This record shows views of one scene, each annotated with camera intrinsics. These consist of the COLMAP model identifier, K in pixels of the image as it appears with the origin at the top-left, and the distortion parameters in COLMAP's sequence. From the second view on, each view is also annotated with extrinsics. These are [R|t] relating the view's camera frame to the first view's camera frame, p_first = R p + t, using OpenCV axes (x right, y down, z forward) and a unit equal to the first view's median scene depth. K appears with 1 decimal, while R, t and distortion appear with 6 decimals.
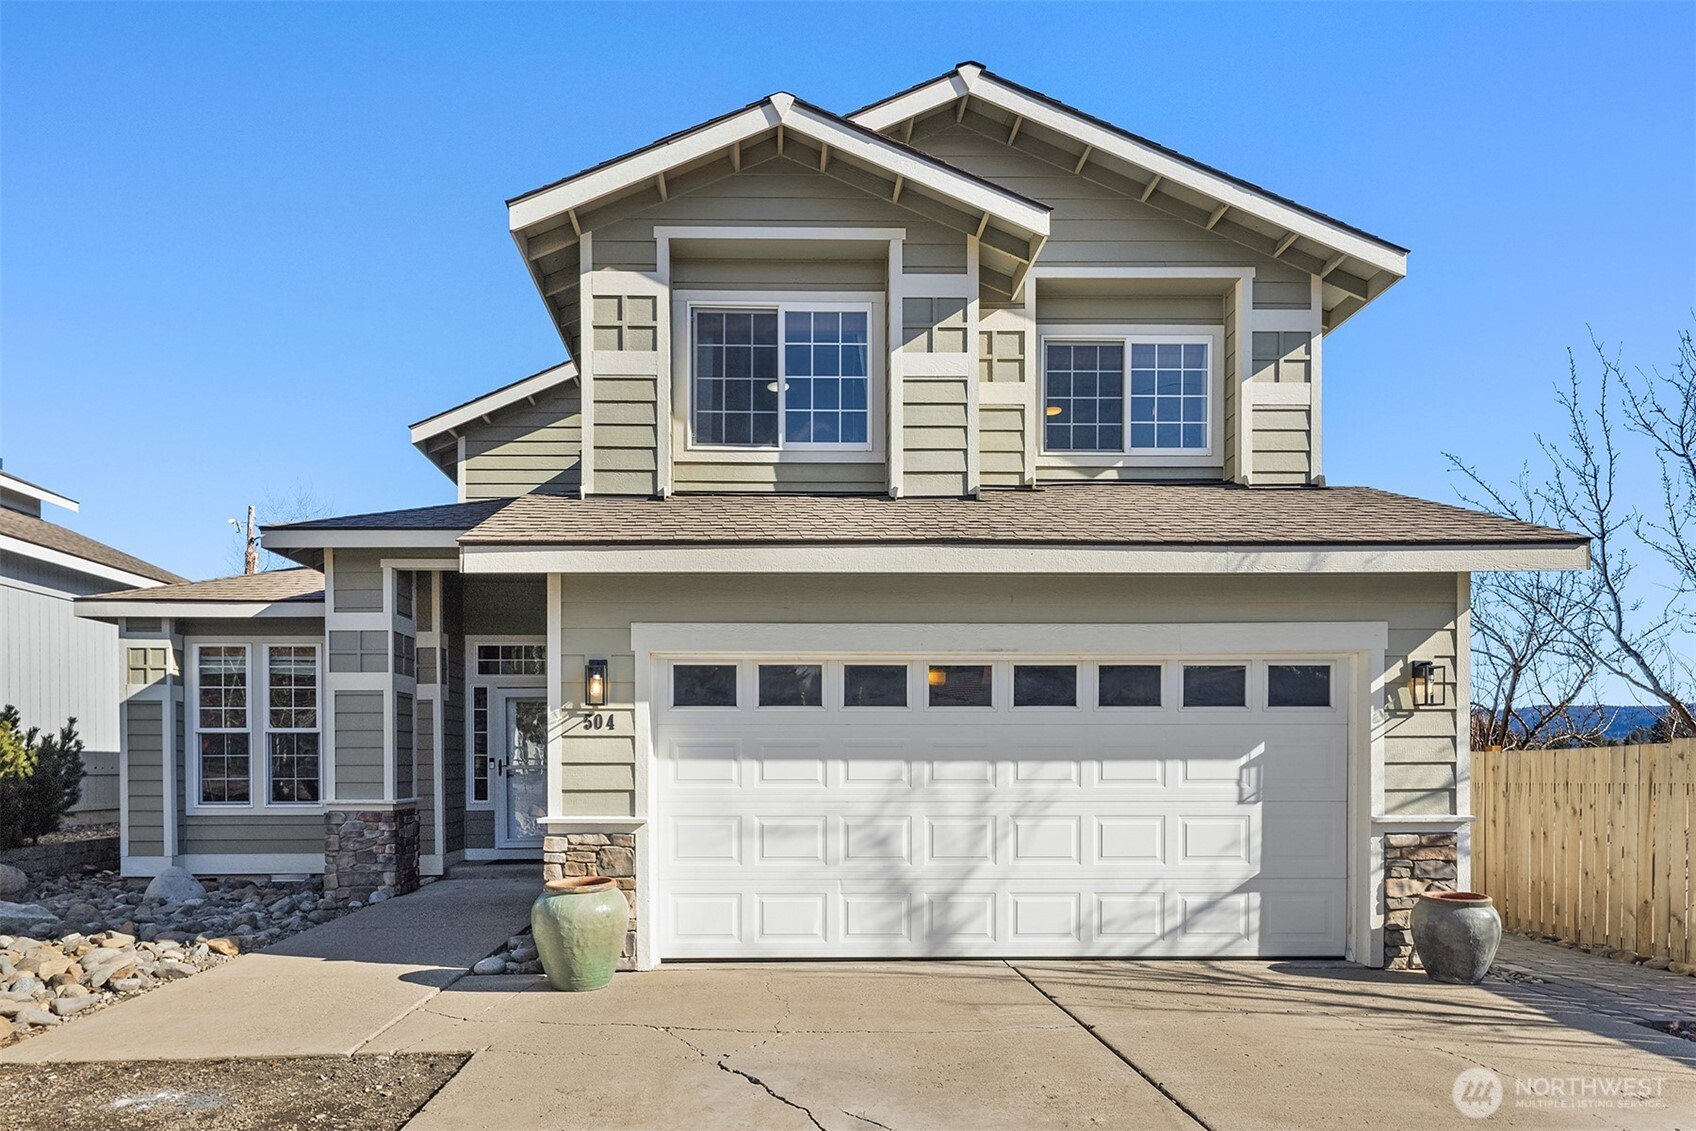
lens RADIAL K [[1012.0, 0, 846.3], [0, 1012.0, 590.5], [0, 0, 1]] dist [-0.000512, 0.000652]
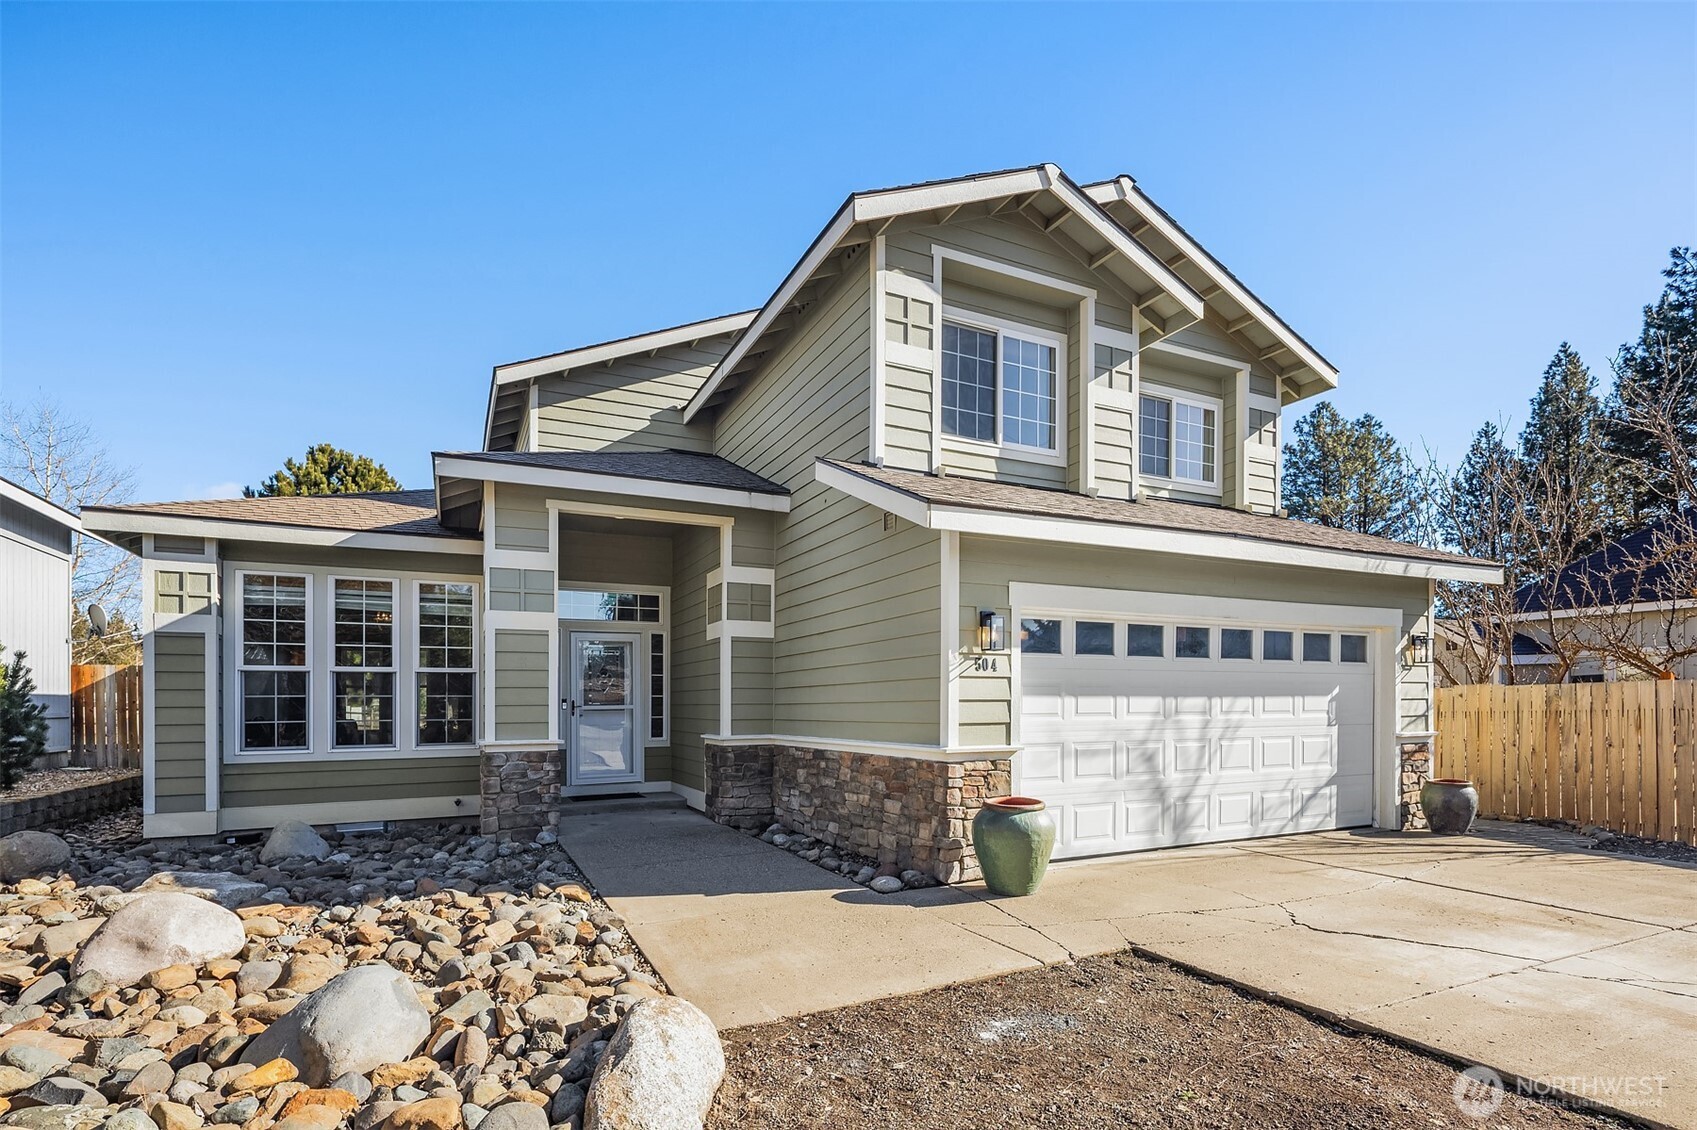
lens RADIAL K [[813.4, 0, 848.5], [0, 813.4, 565.0], [0, 0, 1]] dist [-0.000053, 0.000129]
pose [[0.905278, 0.067448, 0.419430, -0.762222], [-0.066513, 0.997643, -0.016871, 0.040218], [-0.419580, -0.012624, 0.907631, 0.210189]]
